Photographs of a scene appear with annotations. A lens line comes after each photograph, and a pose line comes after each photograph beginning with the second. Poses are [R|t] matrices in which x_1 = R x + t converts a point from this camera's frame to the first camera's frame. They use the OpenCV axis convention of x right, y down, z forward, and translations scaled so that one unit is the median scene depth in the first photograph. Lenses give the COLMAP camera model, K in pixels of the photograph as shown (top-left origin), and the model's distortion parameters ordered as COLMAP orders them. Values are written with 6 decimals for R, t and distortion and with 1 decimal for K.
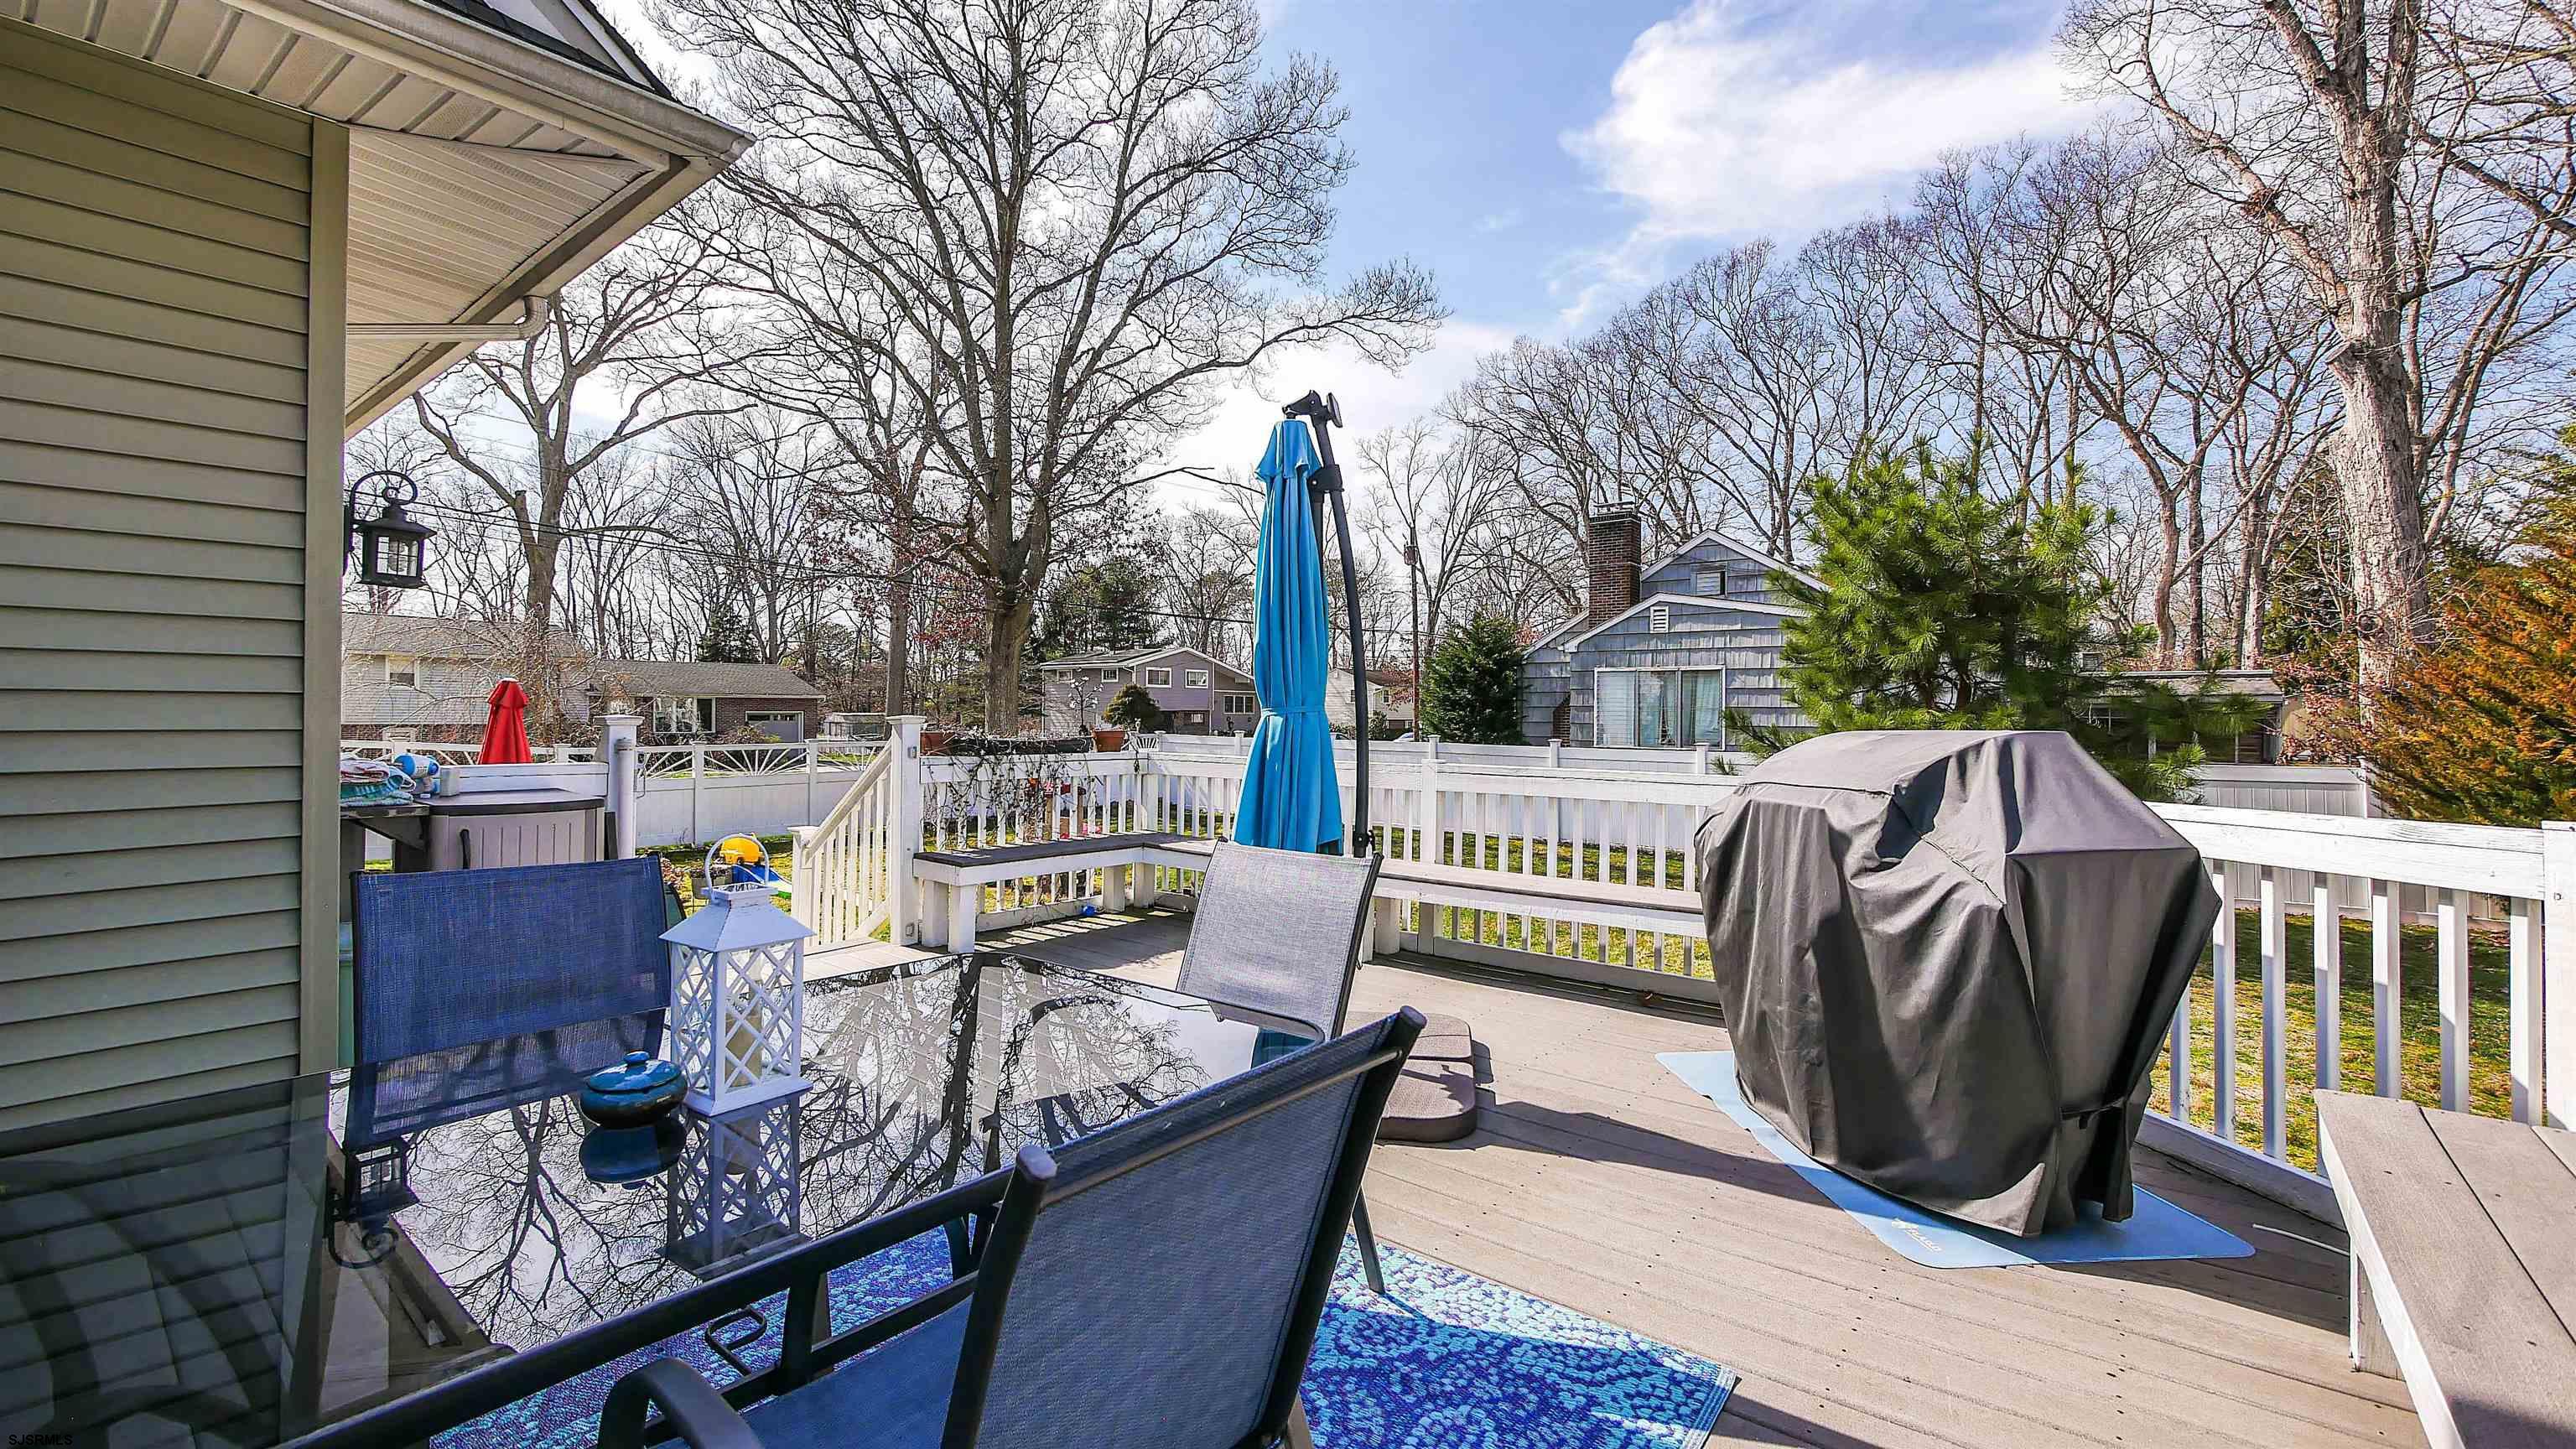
lens RADIAL K [[1060.5, 0, 1287.9], [0, 1060.5, 707.0], [0, 0, 1]] dist [-0.007353, 0.000073]
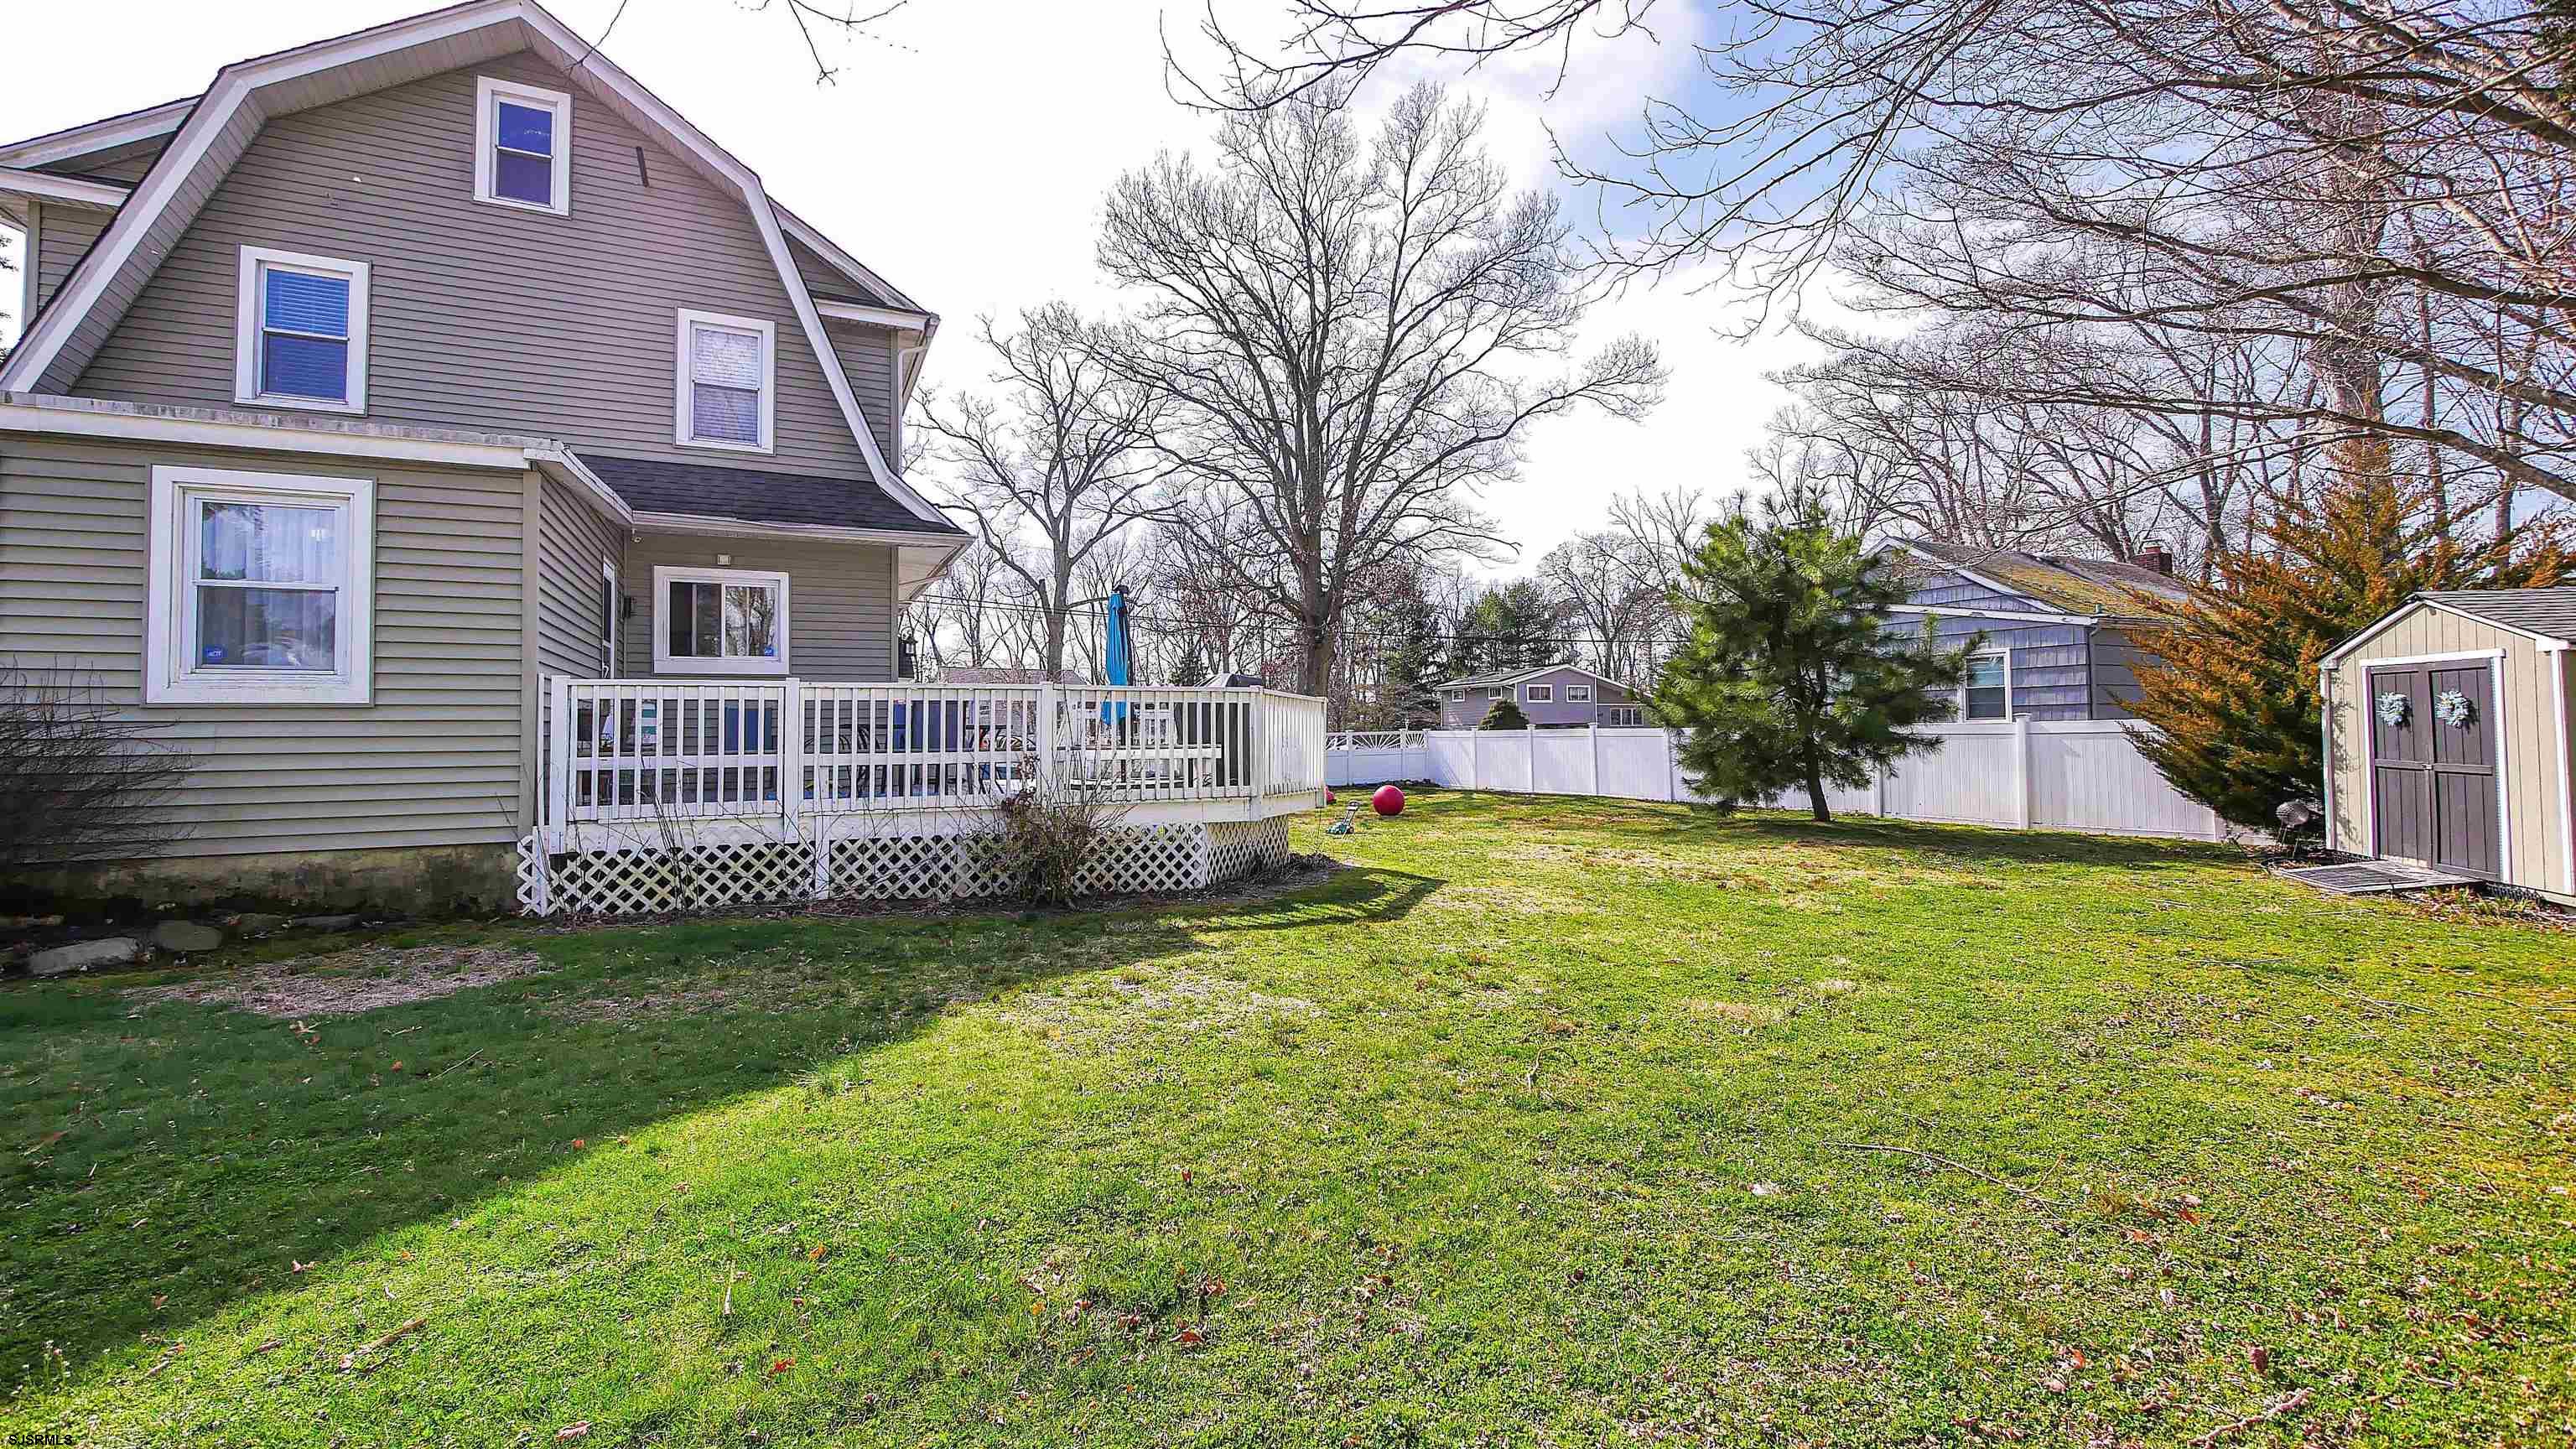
lens RADIAL K [[1060.5, 0, 1287.9], [0, 1060.5, 707.0], [0, 0, 1]] dist [-0.007353, 0.000073]
pose [[0.905795, -0.028902, -0.422730, 0.246496], [0.019583, 0.999460, -0.026371, 0.023378], [0.423264, 0.015608, 0.905872, -0.232278]]
